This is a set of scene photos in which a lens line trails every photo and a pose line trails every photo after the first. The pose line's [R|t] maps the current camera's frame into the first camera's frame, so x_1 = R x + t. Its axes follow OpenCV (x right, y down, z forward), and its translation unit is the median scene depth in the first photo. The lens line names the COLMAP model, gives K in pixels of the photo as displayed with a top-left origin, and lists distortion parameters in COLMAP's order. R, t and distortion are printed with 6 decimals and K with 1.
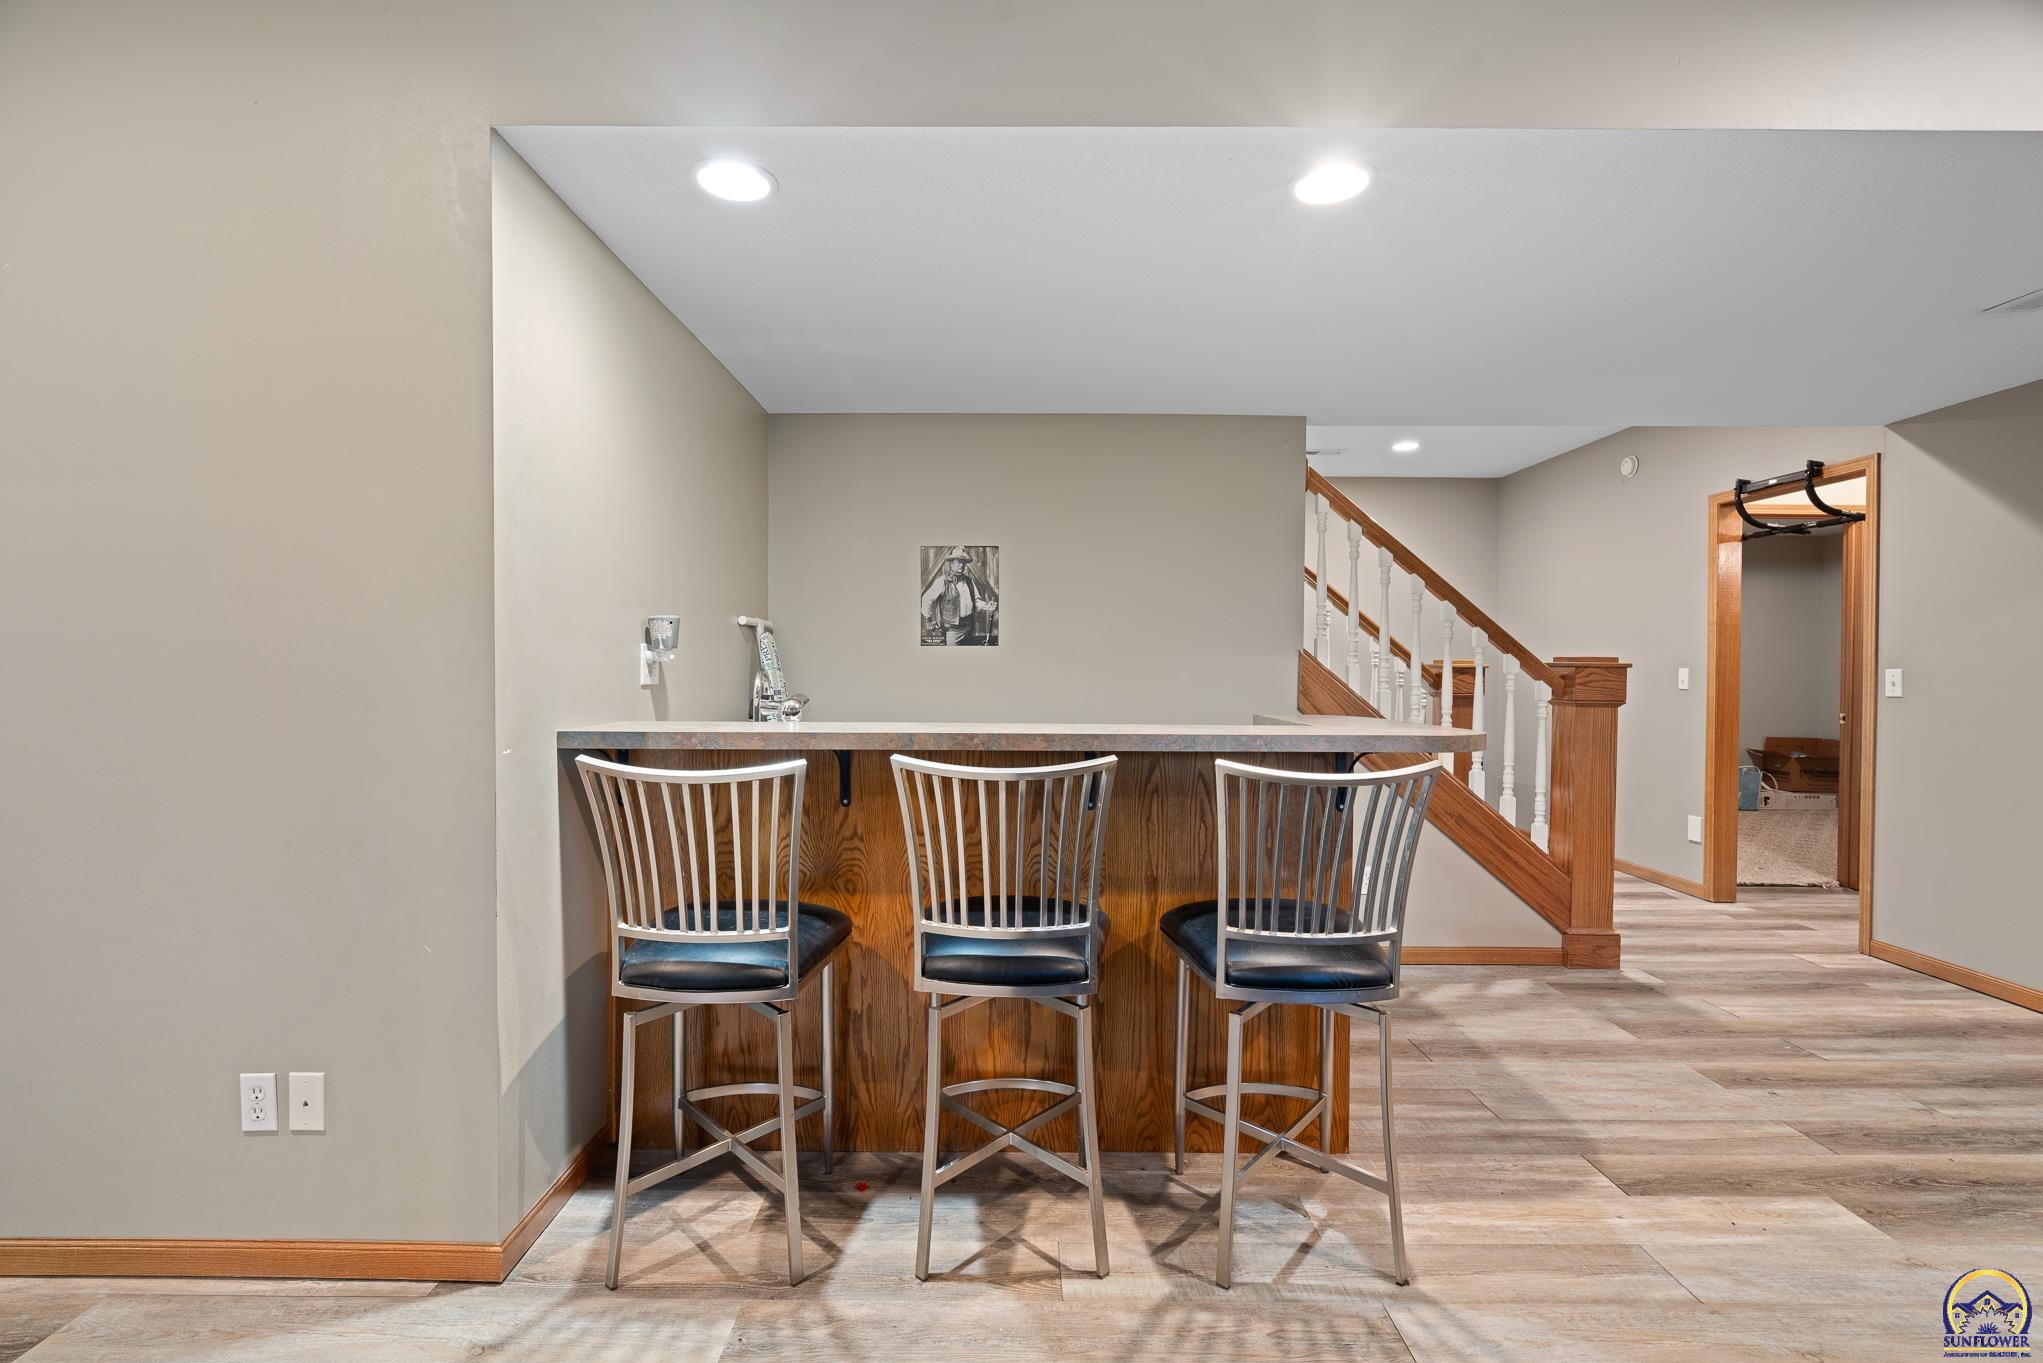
lens RADIAL K [[935.0, 0, 1016.6], [0, 935.0, 678.8], [0, 0, 1]] dist [-0.003715, 0.000718]
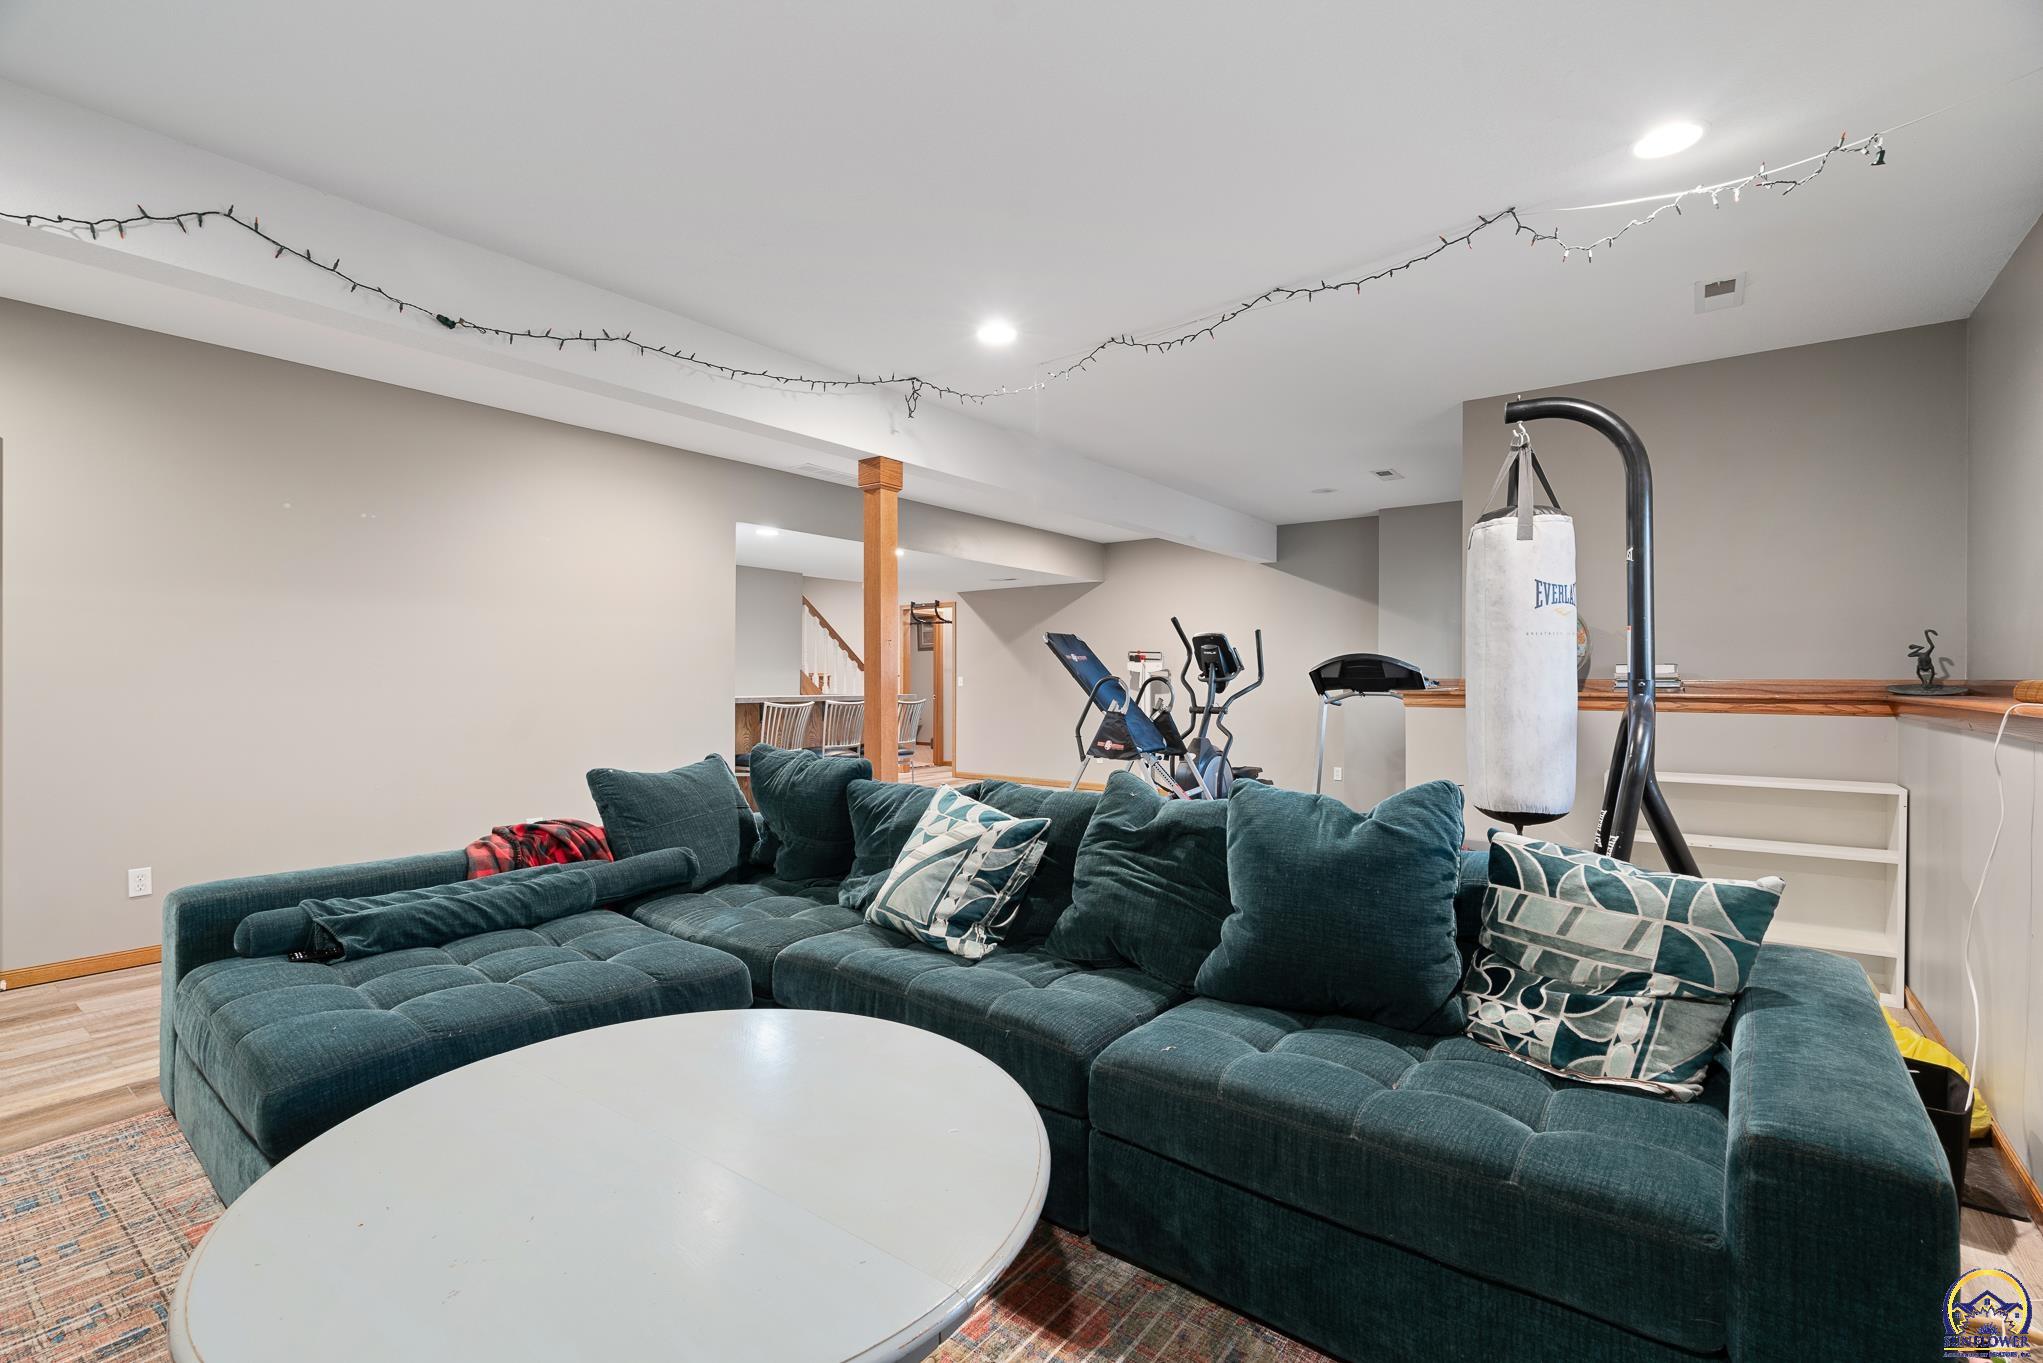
lens RADIAL K [[935.0, 0, 1016.6], [0, 935.0, 678.8], [0, 0, 1]] dist [-0.003715, 0.000718]
pose [[0.633286, 0.000866, 0.773918, -1.399699], [0.008216, 0.999935, -0.007842, 0.024539], [-0.773874, 0.011325, 0.633238, -1.140018]]
